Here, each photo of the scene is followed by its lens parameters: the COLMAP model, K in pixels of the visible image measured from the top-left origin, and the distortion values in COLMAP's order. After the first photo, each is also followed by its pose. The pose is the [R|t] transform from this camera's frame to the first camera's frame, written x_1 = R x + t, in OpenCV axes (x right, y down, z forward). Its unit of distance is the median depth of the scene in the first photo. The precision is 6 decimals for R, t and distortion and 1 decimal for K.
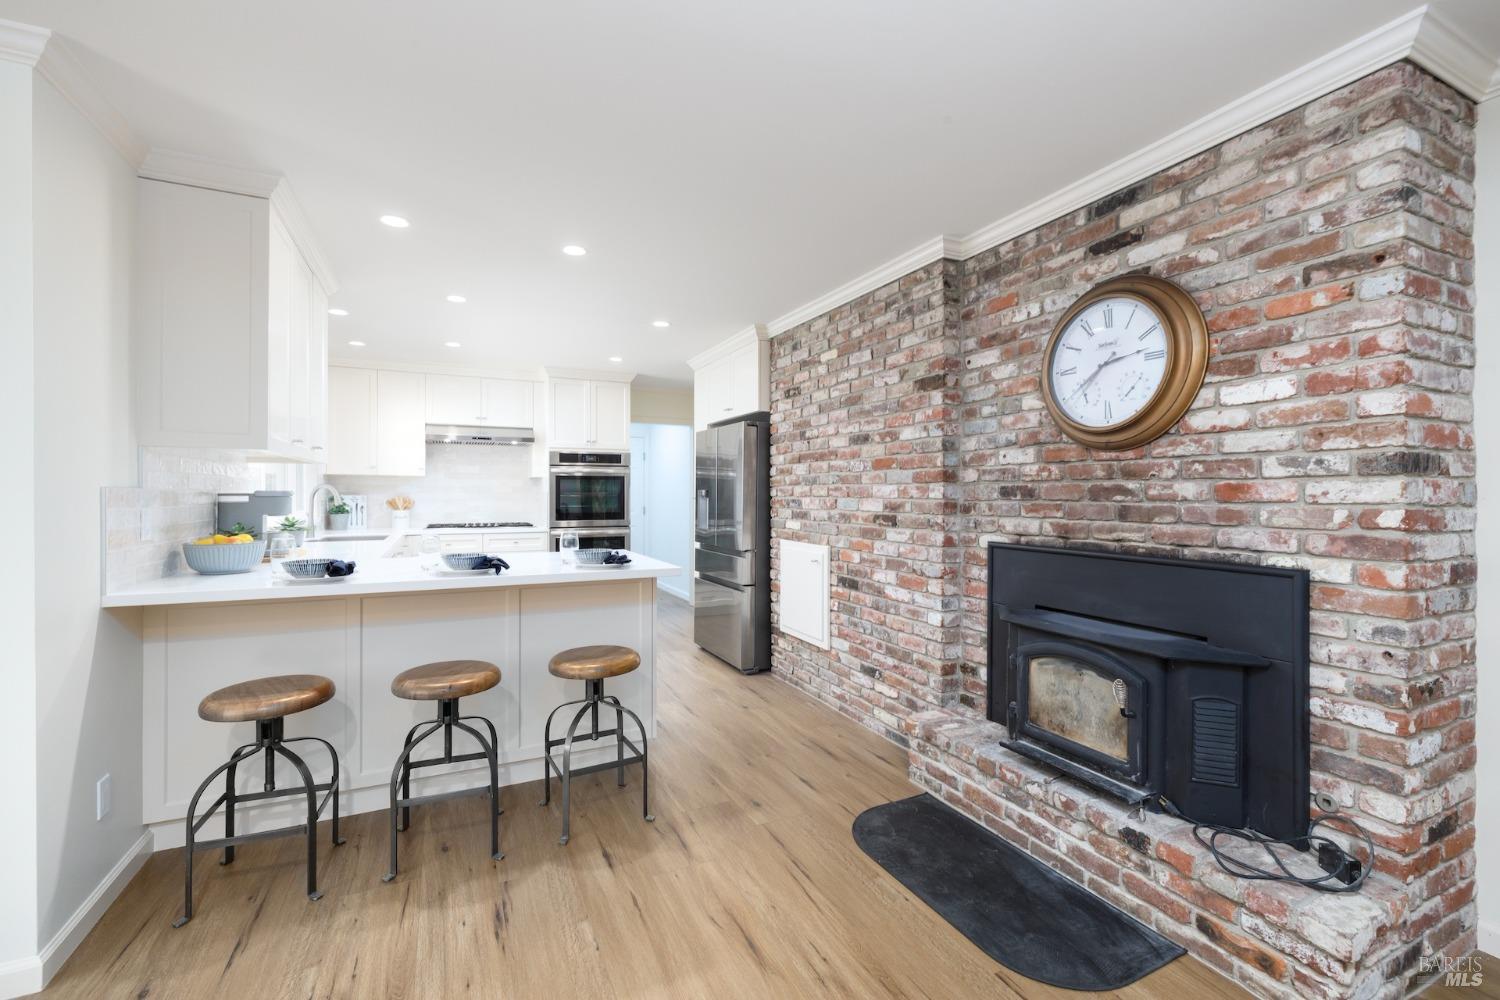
lens RADIAL K [[620.7, 0, 753.5], [0, 620.7, 496.8], [0, 0, 1]] dist [-0.003370, -0.000539]
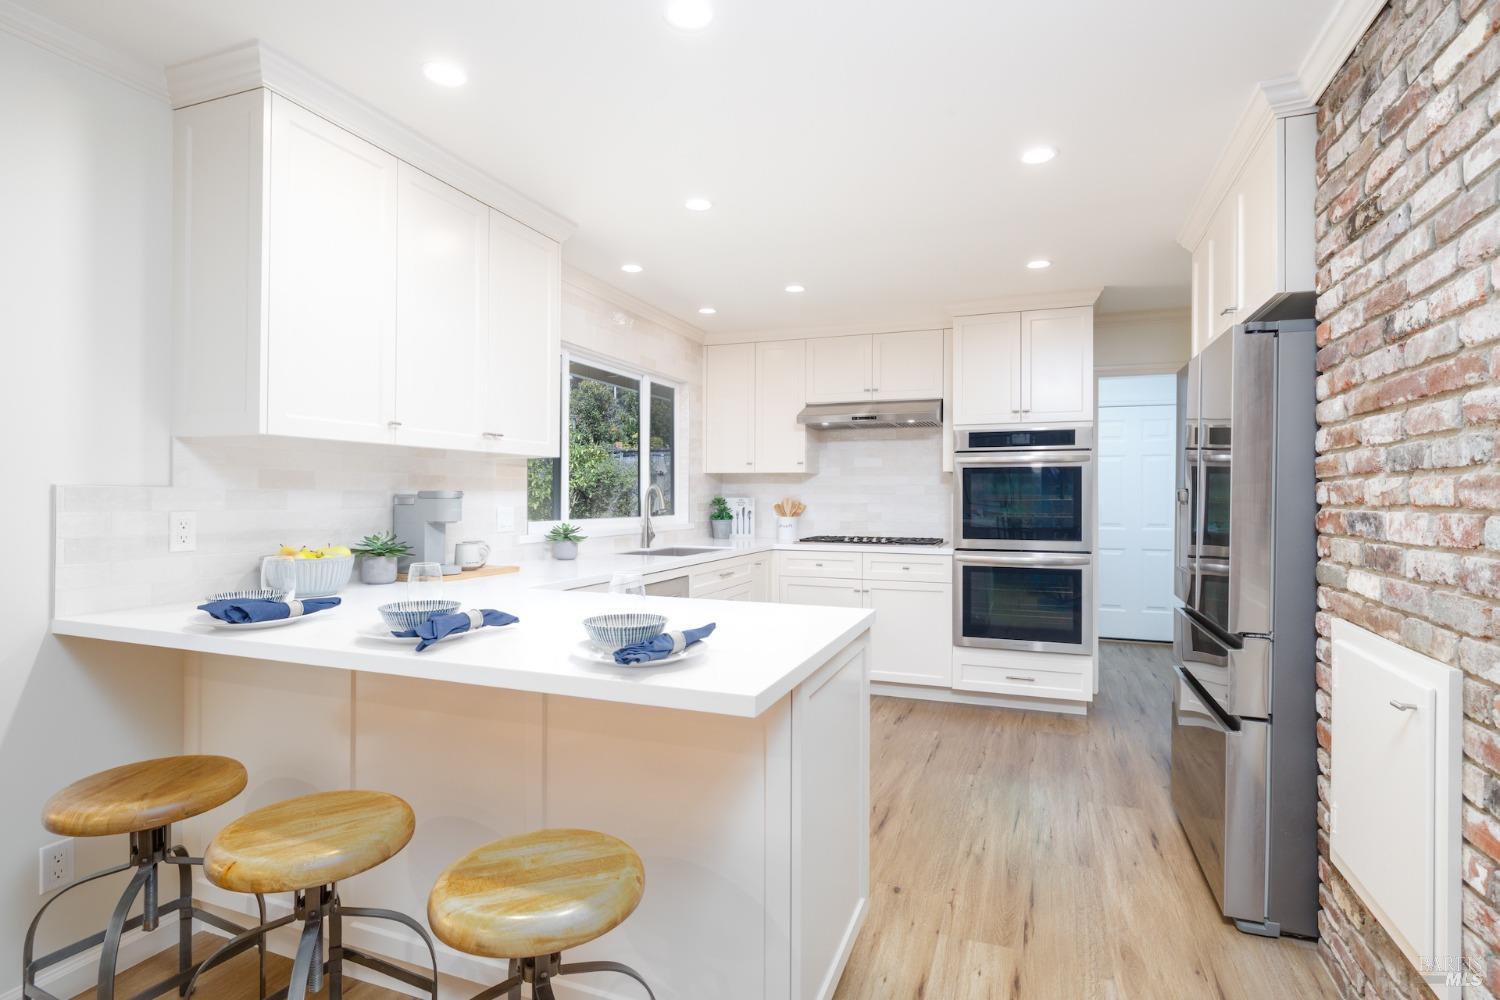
lens RADIAL K [[754.7, 0, 751.1], [0, 754.7, 498.7], [0, 0, 1]] dist [-0.000014, 0.001203]
pose [[0.700356, 0.002828, -0.713788, 0.120381], [-0.001834, 0.999996, 0.002163, -0.004914], [0.713791, -0.000206, 0.700358, 0.410131]]
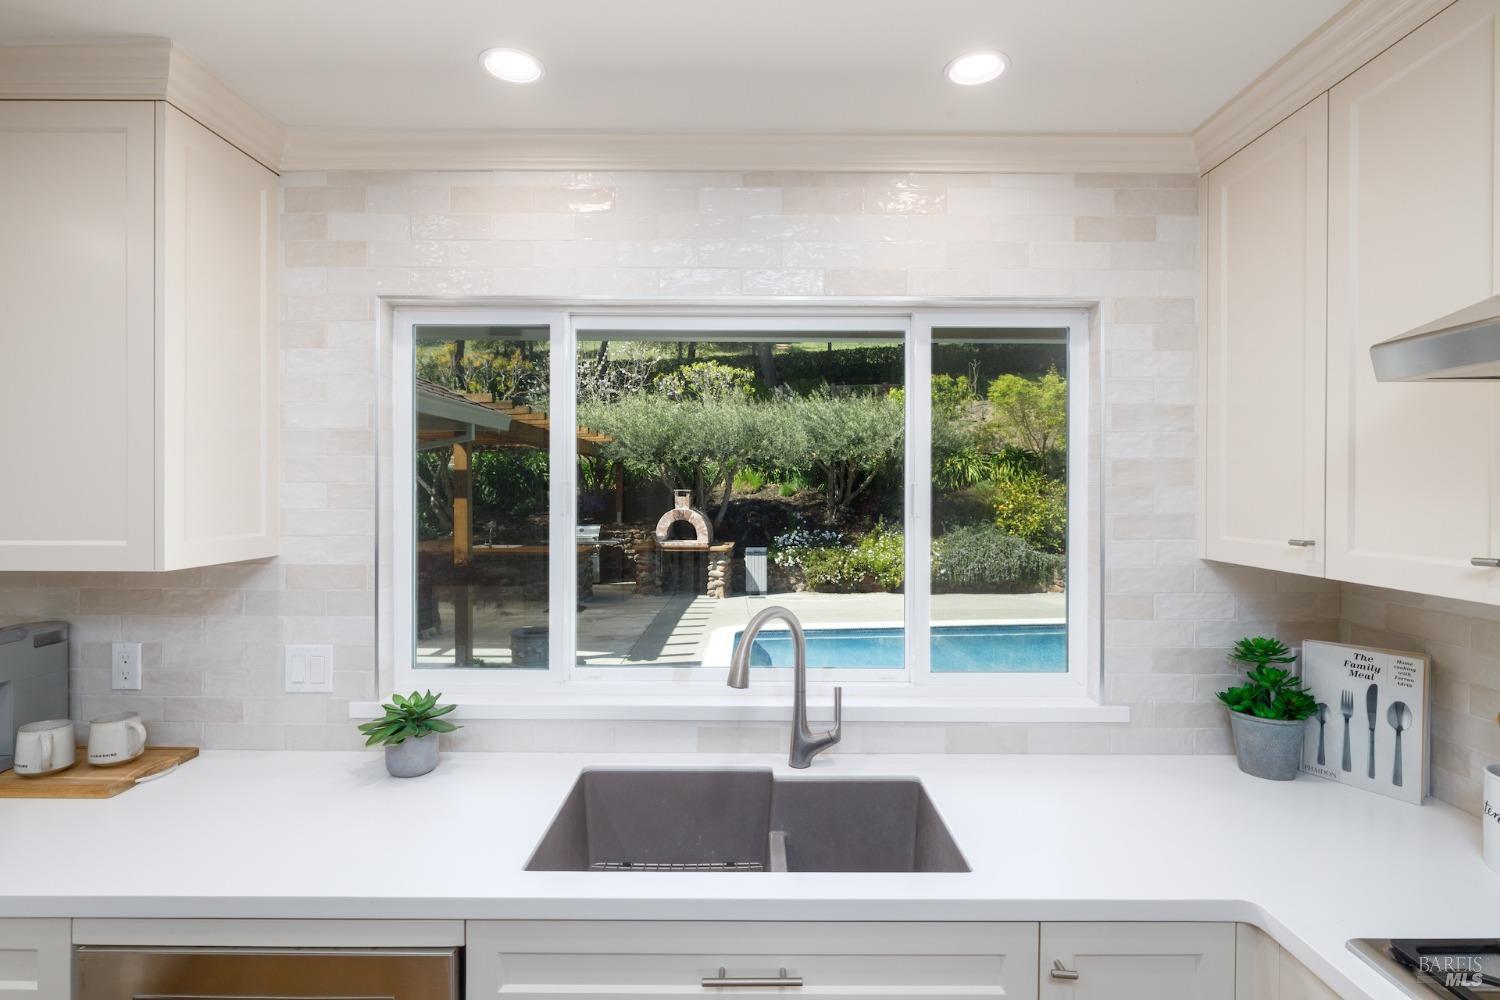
lens RADIAL K [[754.7, 0, 754.1], [0, 754.7, 510.1], [0, 0, 1]] dist [-0.000014, 0.001203]
pose [[-0.408354, -0.003953, -0.912815, -0.383864], [-0.006624, 0.999977, -0.001368, -0.074410], [0.912800, 0.005488, -0.408371, 1.231505]]
